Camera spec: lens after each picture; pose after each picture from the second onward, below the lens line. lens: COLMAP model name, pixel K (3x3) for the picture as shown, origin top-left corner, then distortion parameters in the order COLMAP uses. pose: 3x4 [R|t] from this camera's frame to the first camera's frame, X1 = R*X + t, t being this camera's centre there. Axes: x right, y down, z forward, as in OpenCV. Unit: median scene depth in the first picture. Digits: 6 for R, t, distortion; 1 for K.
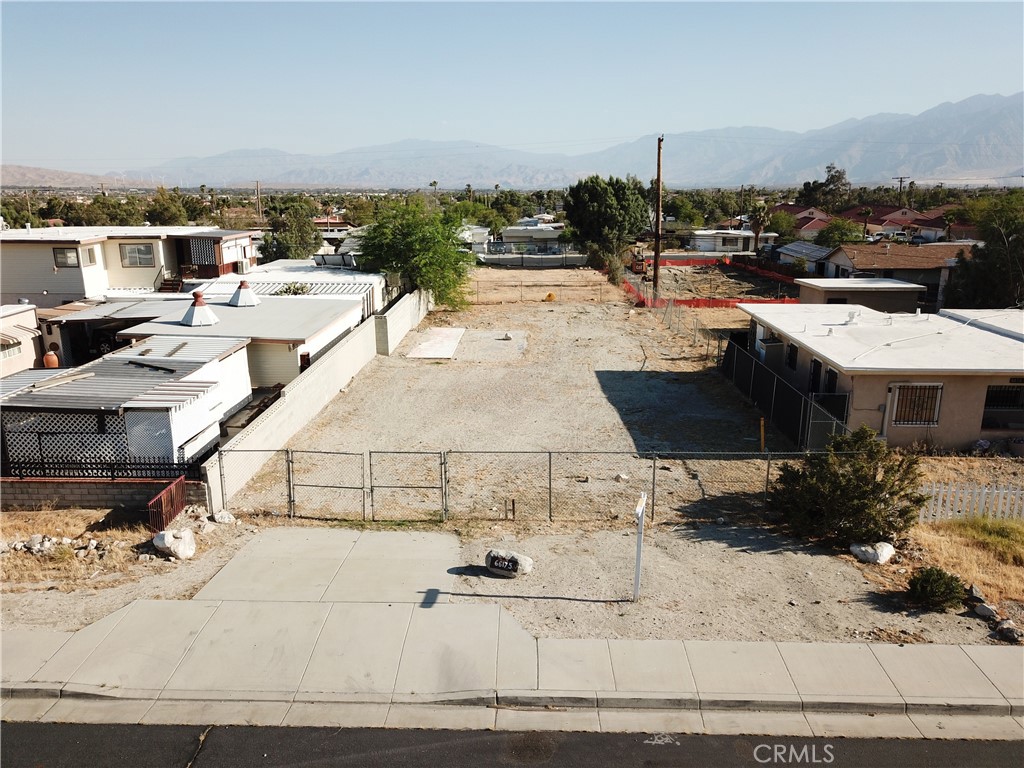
lens RADIAL K [[790.5, 0, 512.0], [0, 790.5, 384.0], [0, 0, 1]] dist [0.004670, -0.000132]
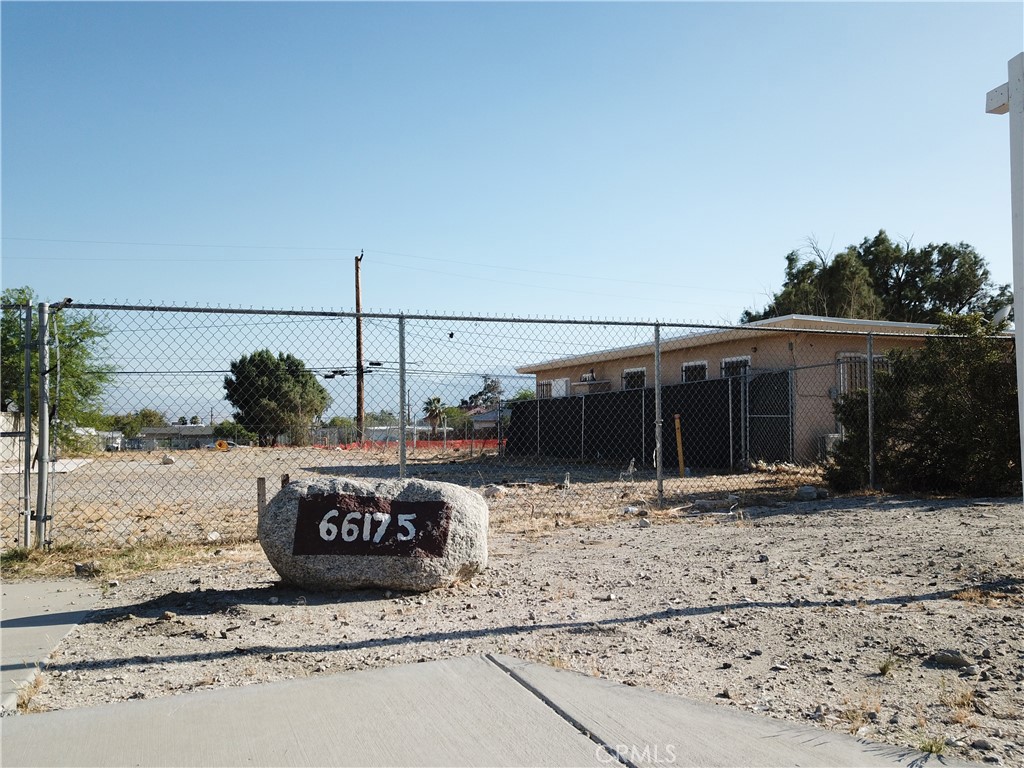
lens RADIAL K [[786.0, 0, 512.0], [0, 786.0, 384.0], [0, 0, 1]] dist [0.011752, 0.002115]
pose [[0.907051, 0.012932, 0.420821, -0.050245], [0.114230, 0.954477, -0.275546, 0.209113], [-0.405228, 0.298005, 0.864282, 0.671069]]
